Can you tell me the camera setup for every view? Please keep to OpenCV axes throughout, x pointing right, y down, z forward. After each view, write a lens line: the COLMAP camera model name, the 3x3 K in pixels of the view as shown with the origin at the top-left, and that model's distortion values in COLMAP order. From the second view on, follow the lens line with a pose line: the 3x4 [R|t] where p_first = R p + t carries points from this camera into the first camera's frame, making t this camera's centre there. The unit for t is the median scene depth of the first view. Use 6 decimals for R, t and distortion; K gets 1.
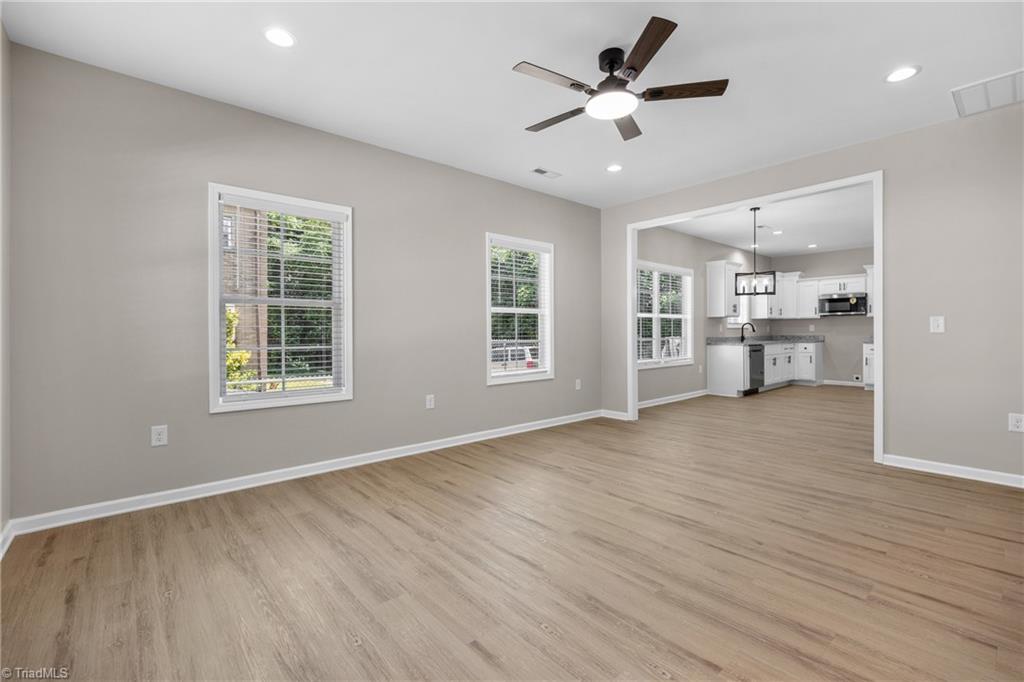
lens RADIAL K [[452.3, 0, 512.2], [0, 452.3, 333.5], [0, 0, 1]] dist [-0.008526, 0.001737]
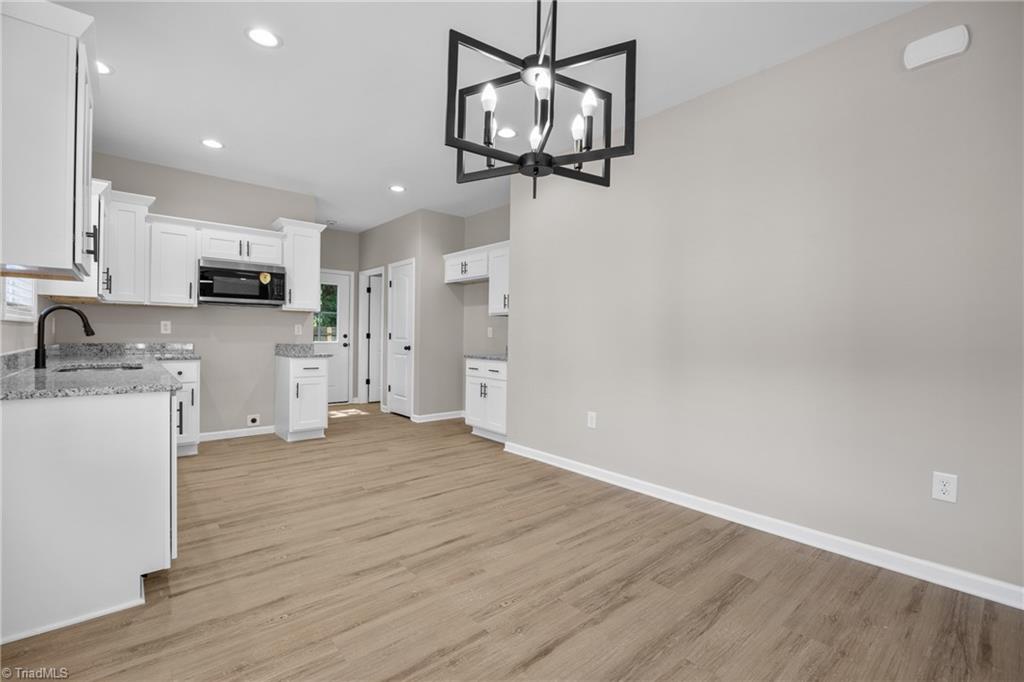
lens RADIAL K [[452.3, 0, 514.6], [0, 452.3, 340.1], [0, 0, 1]] dist [-0.008526, 0.001737]
pose [[0.006332, -0.002969, 0.999976, 0.217799], [-0.011530, 0.999929, 0.003042, -0.004733], [-0.999913, -0.011549, 0.006298, 0.684628]]
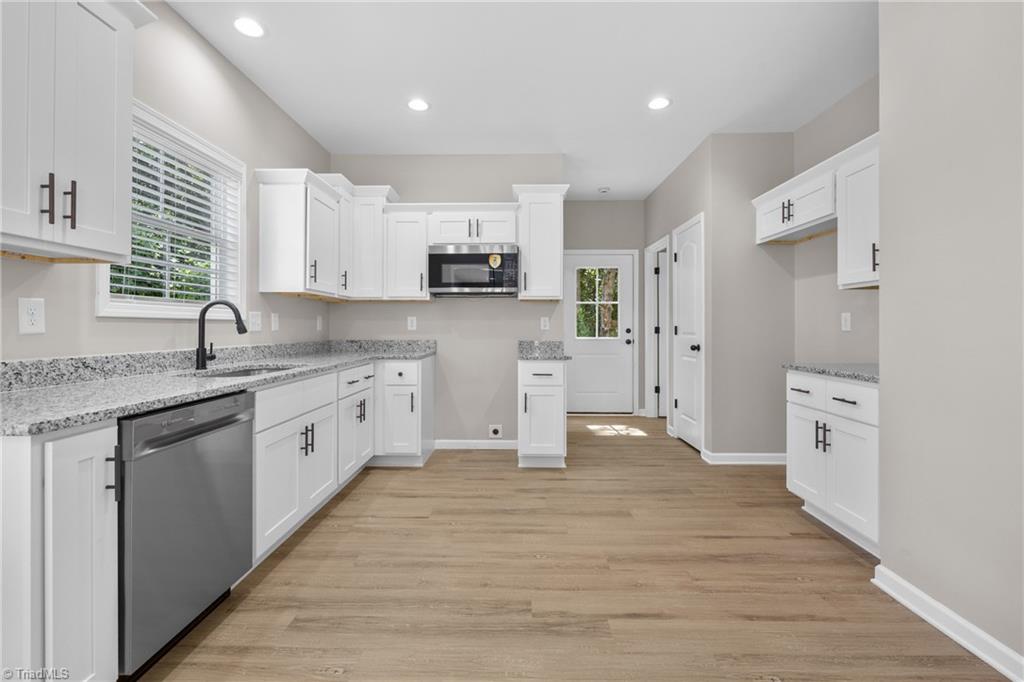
lens RADIAL K [[452.3, 0, 507.1], [0, 452.3, 326.2], [0, 0, 1]] dist [-0.008526, 0.001737]
pose [[0.682233, 0.009493, 0.731073, 0.434759], [-0.003619, 0.999947, -0.009607, -0.005688], [-0.731126, 0.003908, 0.682231, 0.677583]]
